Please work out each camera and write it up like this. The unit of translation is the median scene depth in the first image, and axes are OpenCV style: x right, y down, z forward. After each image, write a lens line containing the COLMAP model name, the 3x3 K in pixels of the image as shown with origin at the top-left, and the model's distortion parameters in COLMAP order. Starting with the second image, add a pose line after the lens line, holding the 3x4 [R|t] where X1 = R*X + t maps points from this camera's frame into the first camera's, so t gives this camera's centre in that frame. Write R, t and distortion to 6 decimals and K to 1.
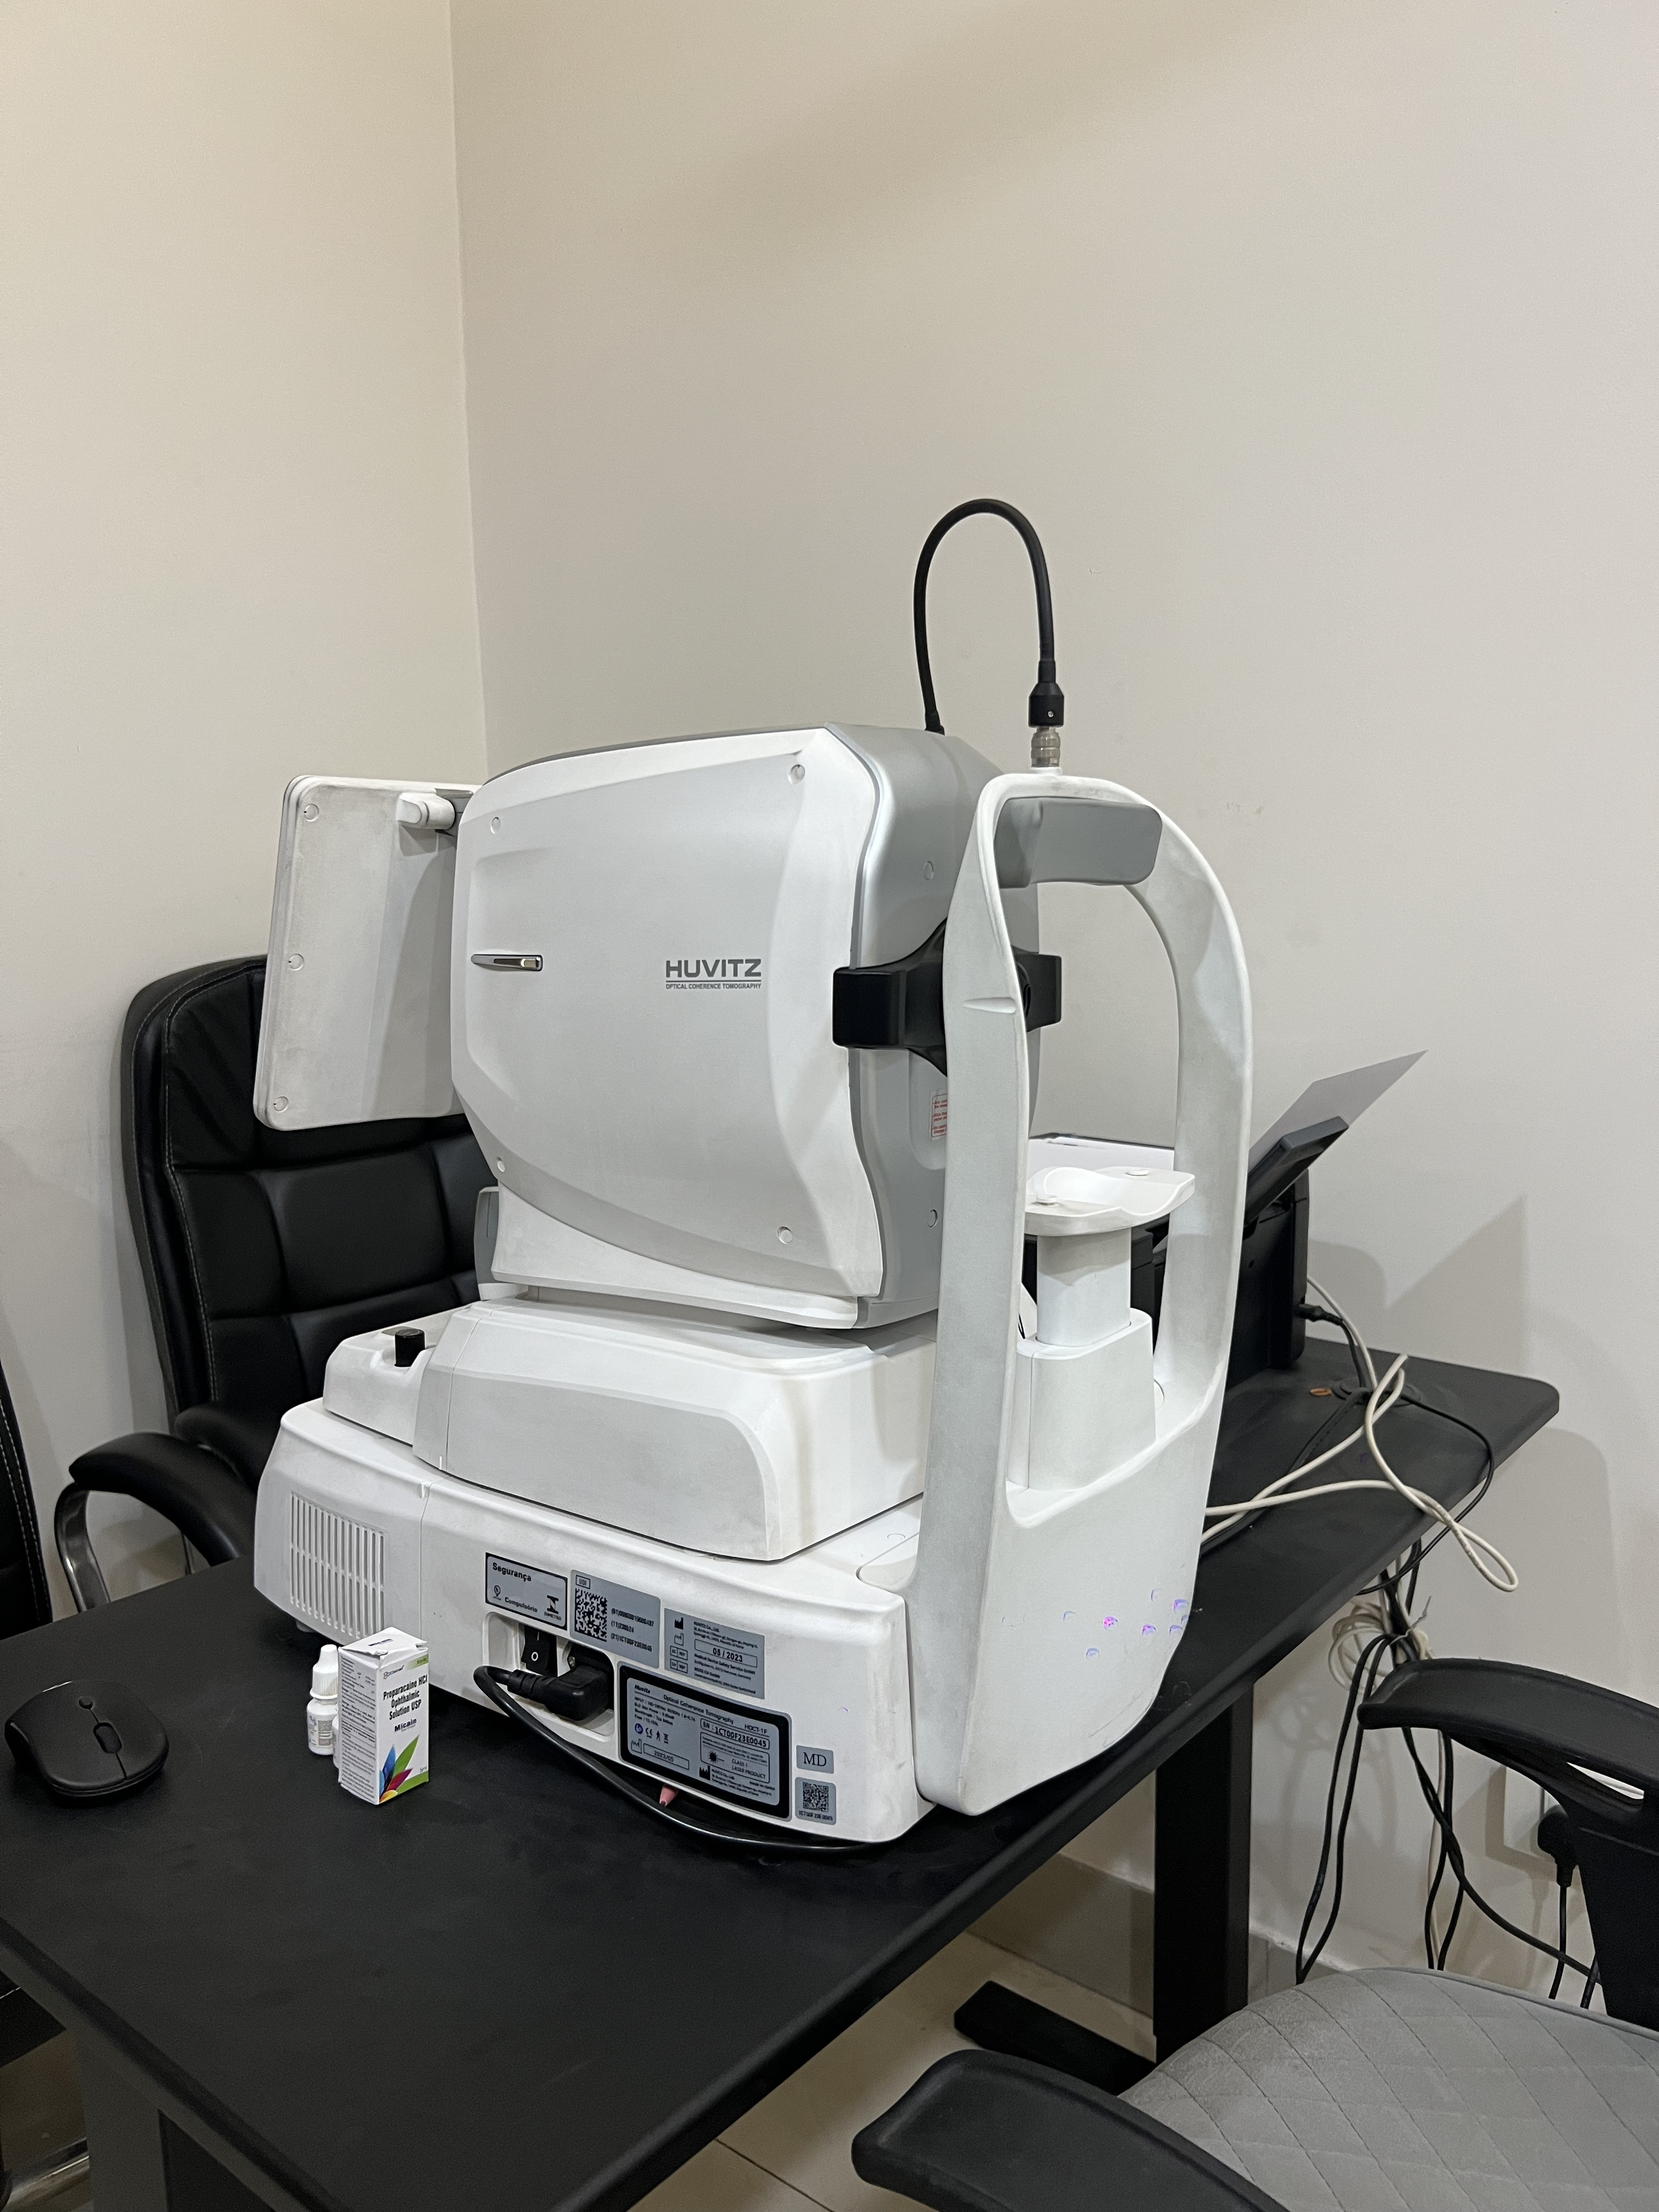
lens RADIAL K [[1673.2, 0, 835.1], [0, 1673.2, 1099.7], [0, 0, 1]] dist [0.013875, -0.002286]
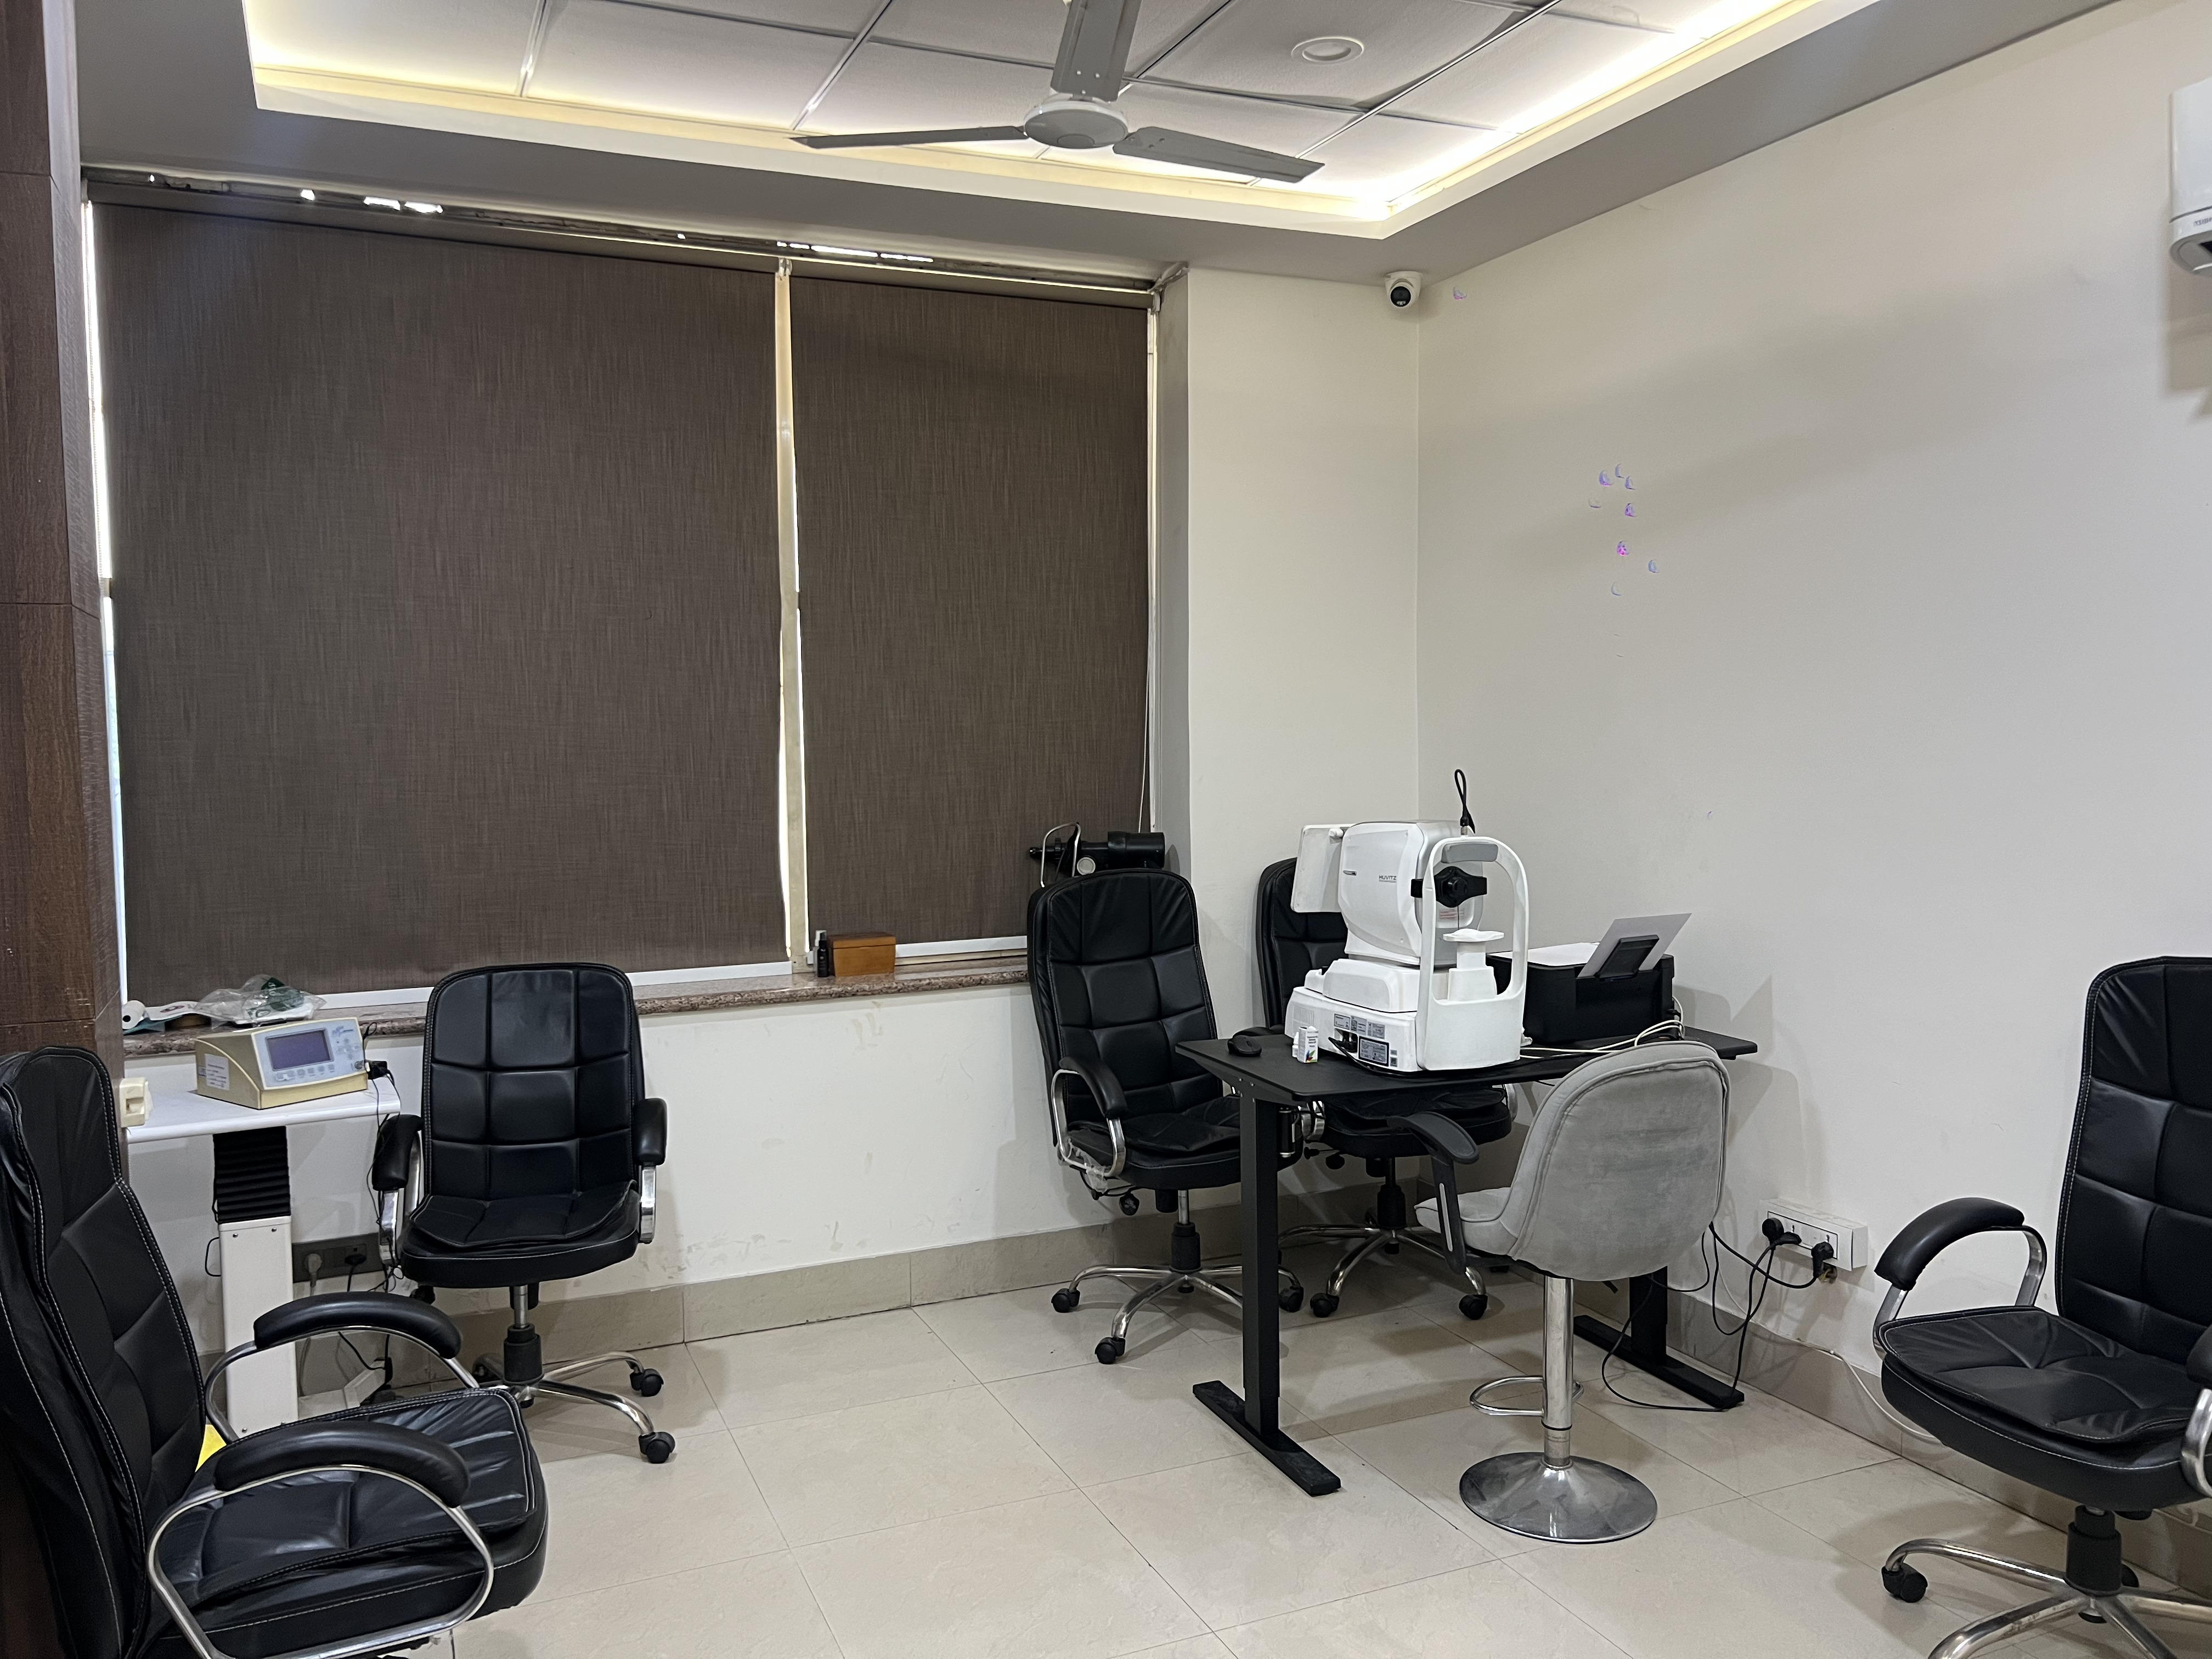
lens RADIAL K [[1673.2, 0, 1107.2], [0, 1673.2, 826.4], [0, 0, 1]] dist [0.013875, -0.002286]
pose [[0.883318, 0.027766, -0.467951, 1.219796], [-0.064085, 0.996025, -0.061869, 0.097120], [0.464373, 0.084638, 0.881586, -2.956714]]
